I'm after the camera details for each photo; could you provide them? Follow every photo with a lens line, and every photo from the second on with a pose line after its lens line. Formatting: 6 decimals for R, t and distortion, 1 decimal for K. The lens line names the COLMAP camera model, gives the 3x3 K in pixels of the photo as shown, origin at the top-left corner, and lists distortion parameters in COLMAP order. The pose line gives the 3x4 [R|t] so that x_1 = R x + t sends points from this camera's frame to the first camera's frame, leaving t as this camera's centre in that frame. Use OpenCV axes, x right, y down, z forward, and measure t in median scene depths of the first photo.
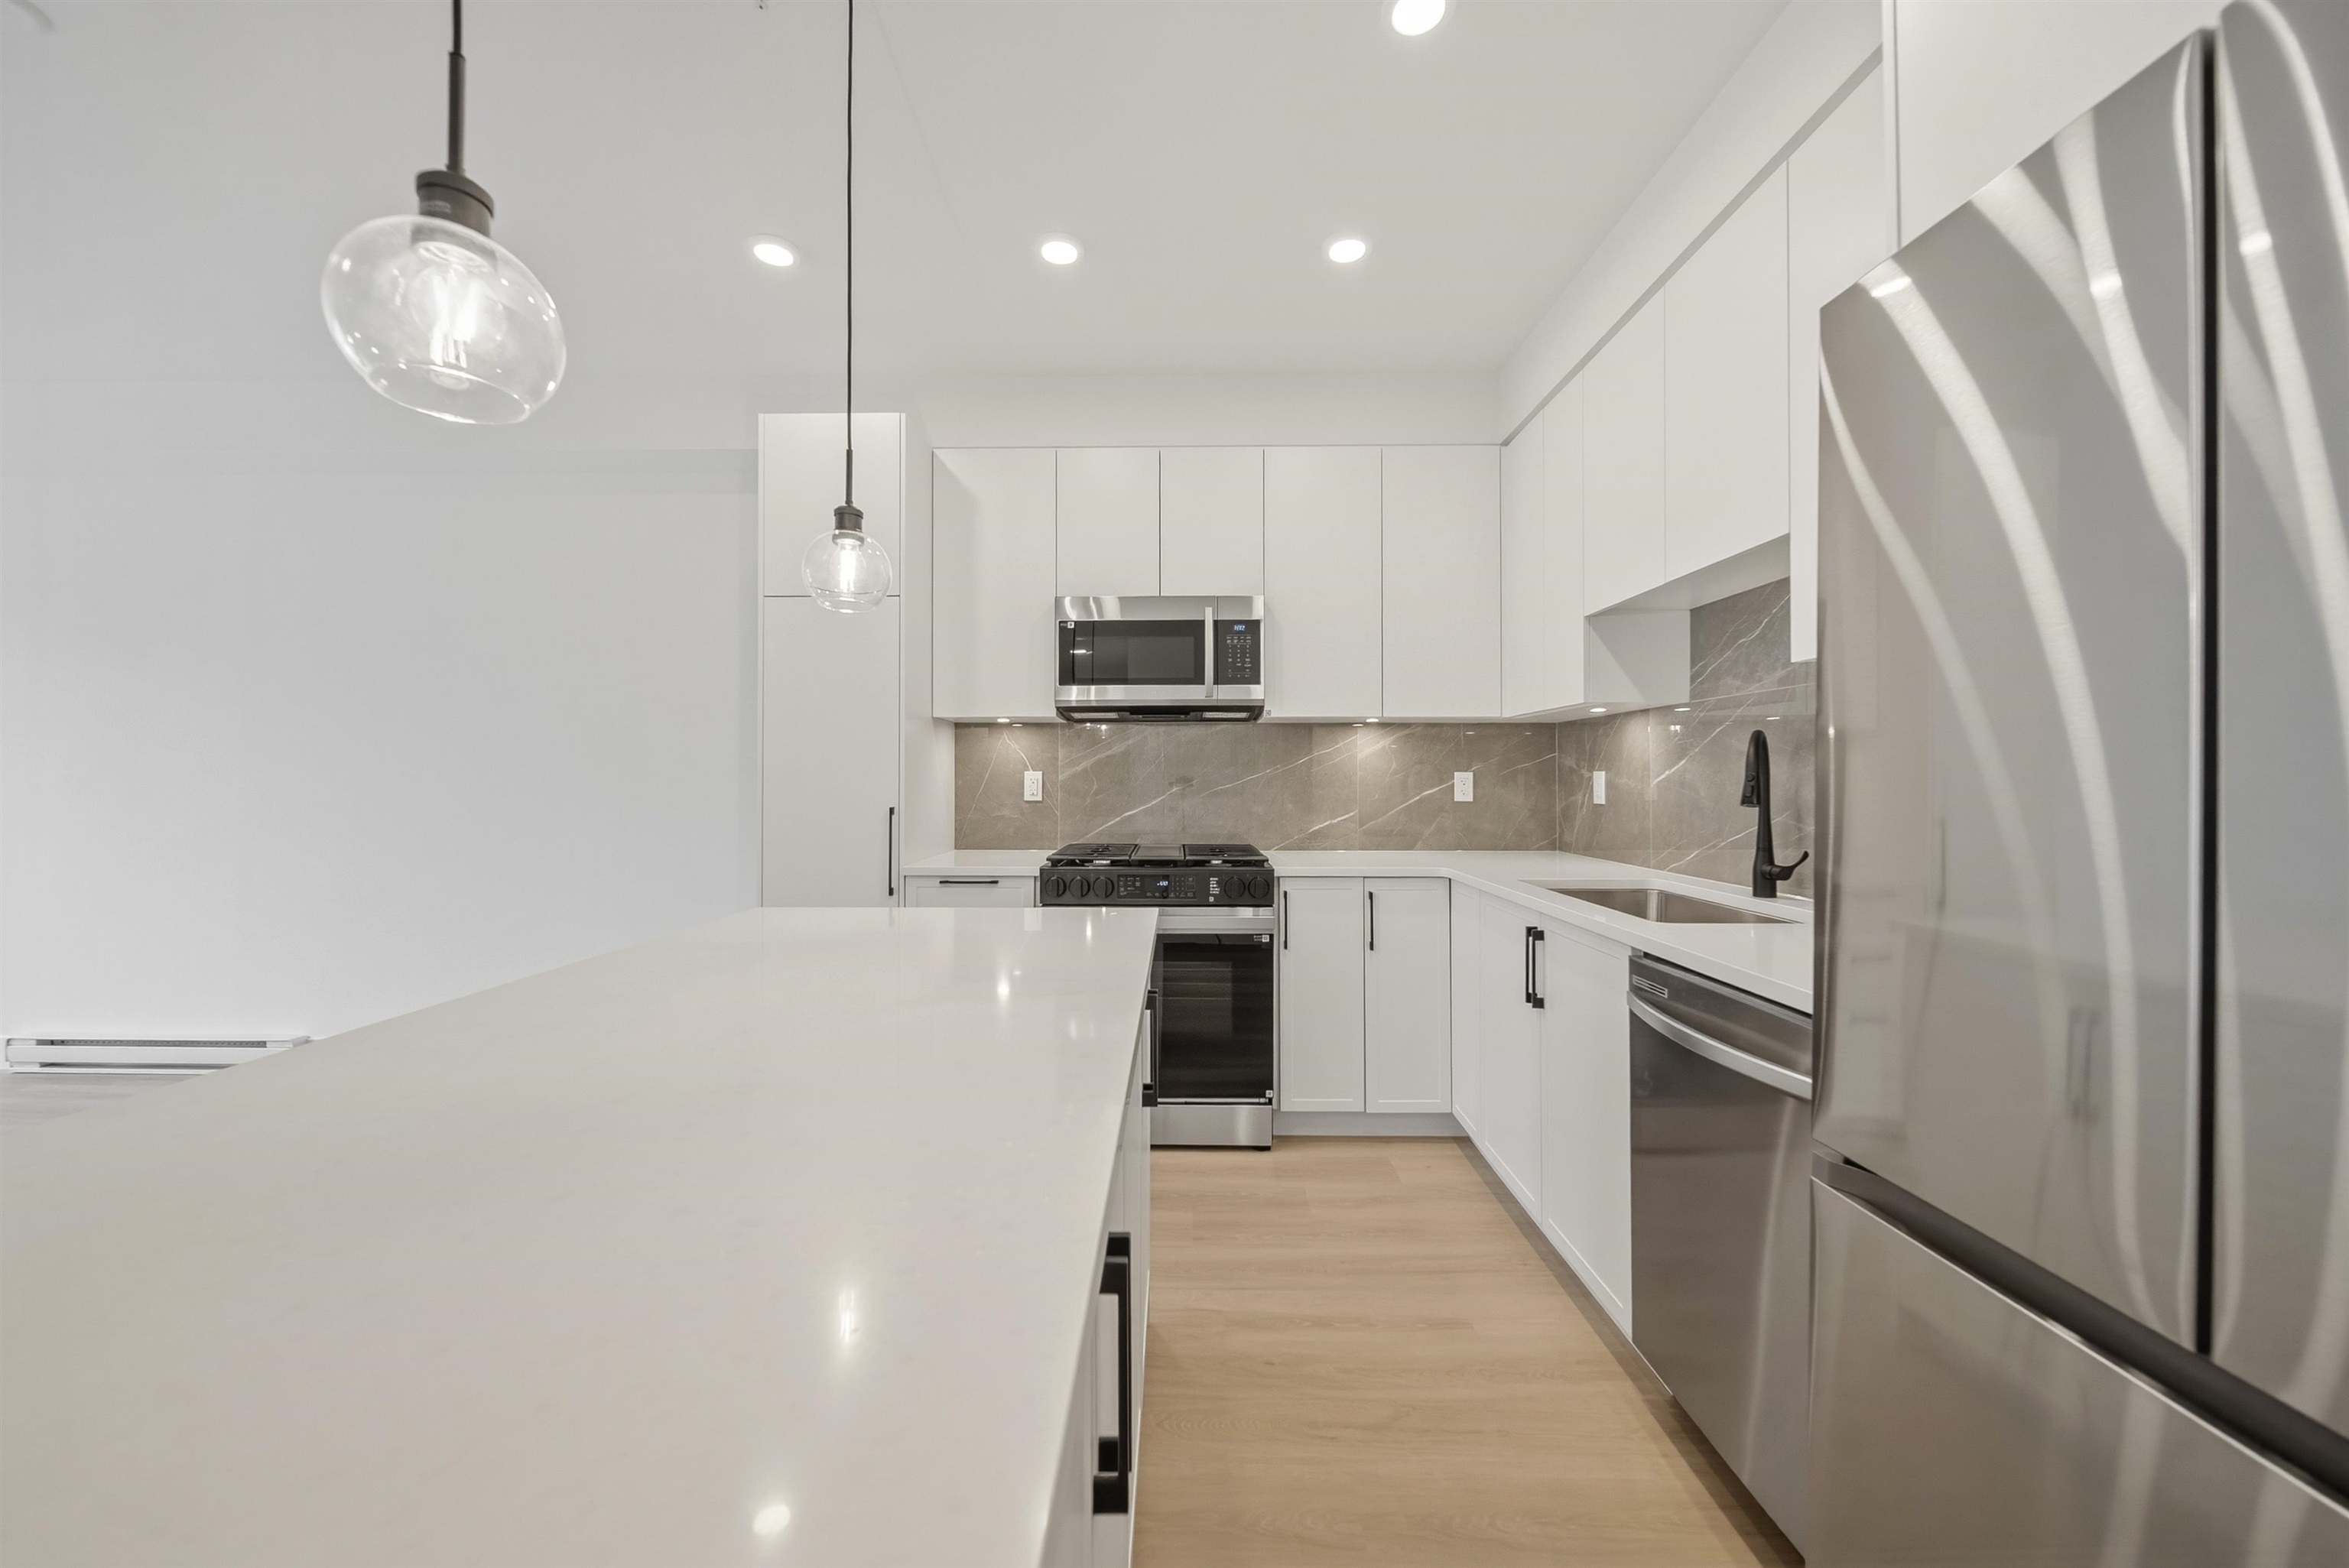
lens RADIAL K [[865.5, 0, 1169.9], [0, 865.5, 774.9], [0, 0, 1]] dist [-0.001751, -0.000114]
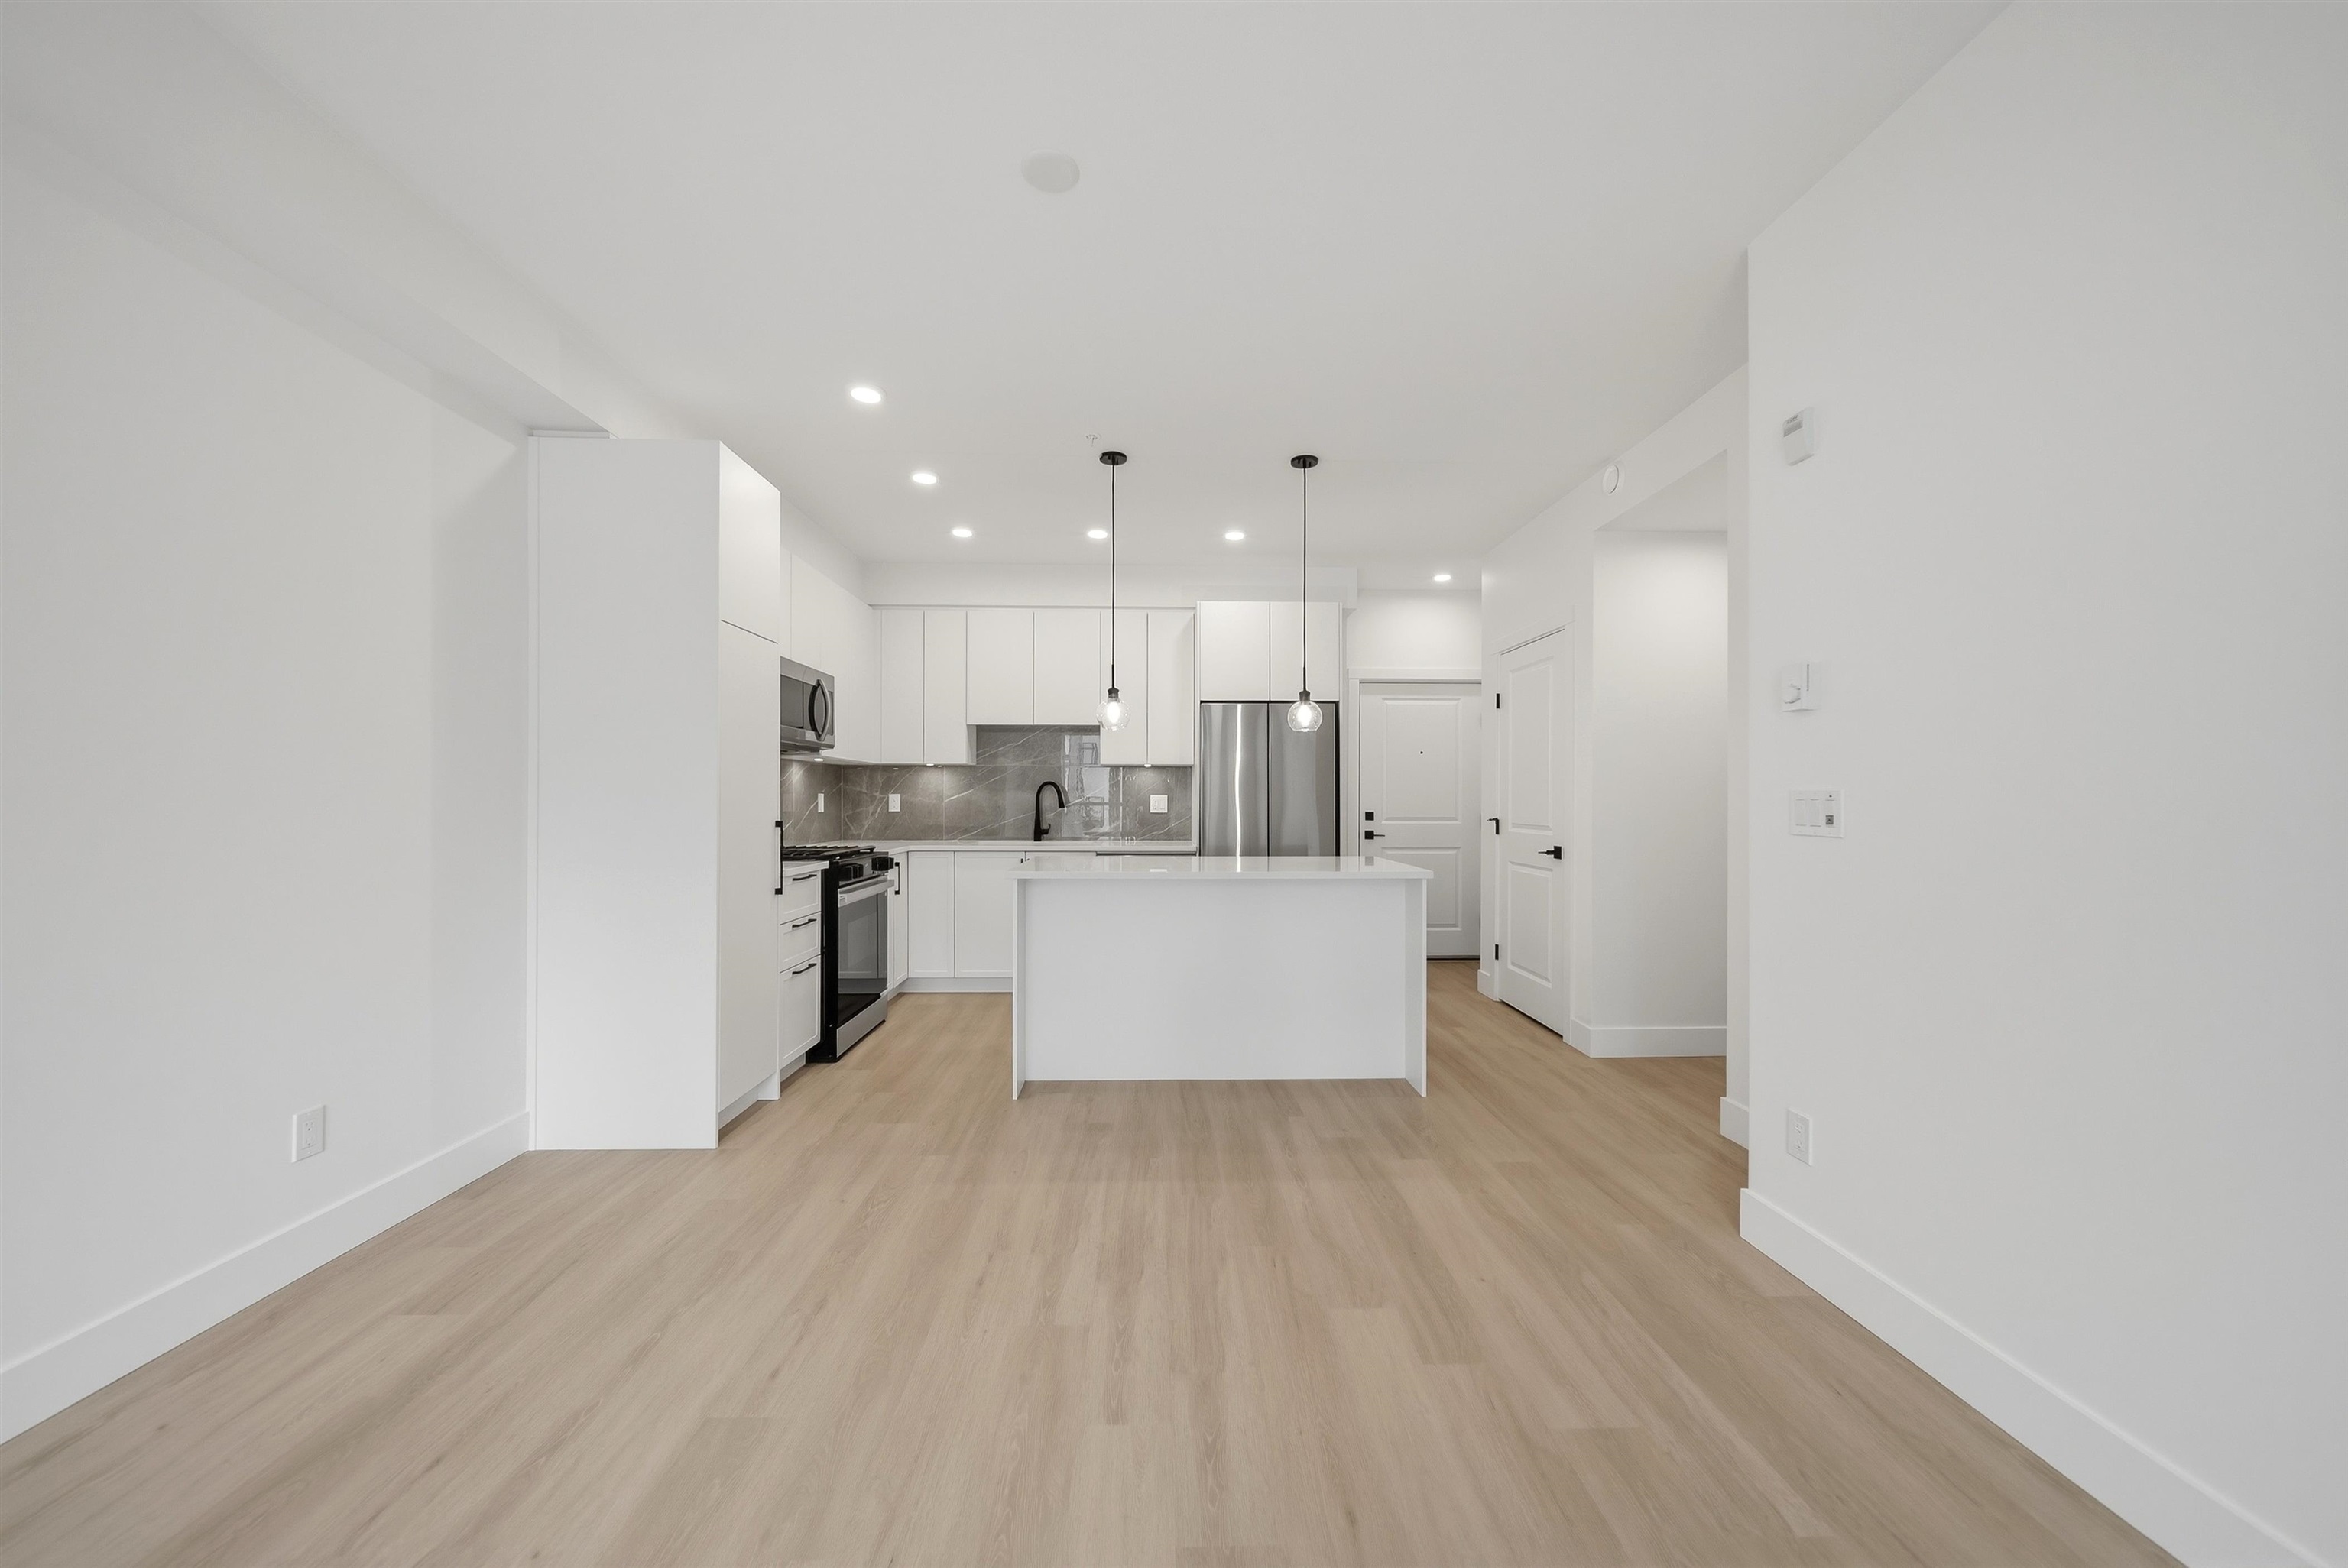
lens RADIAL K [[877.6, 0, 1169.3], [0, 877.6, 796.1], [0, 0, 1]] dist [0.000046, -0.000010]
pose [[-0.044185, 0.003930, 0.999016, -1.424581], [-0.005585, 0.999976, -0.004181, 0.004441], [-0.999008, -0.005764, -0.044162, 0.472996]]
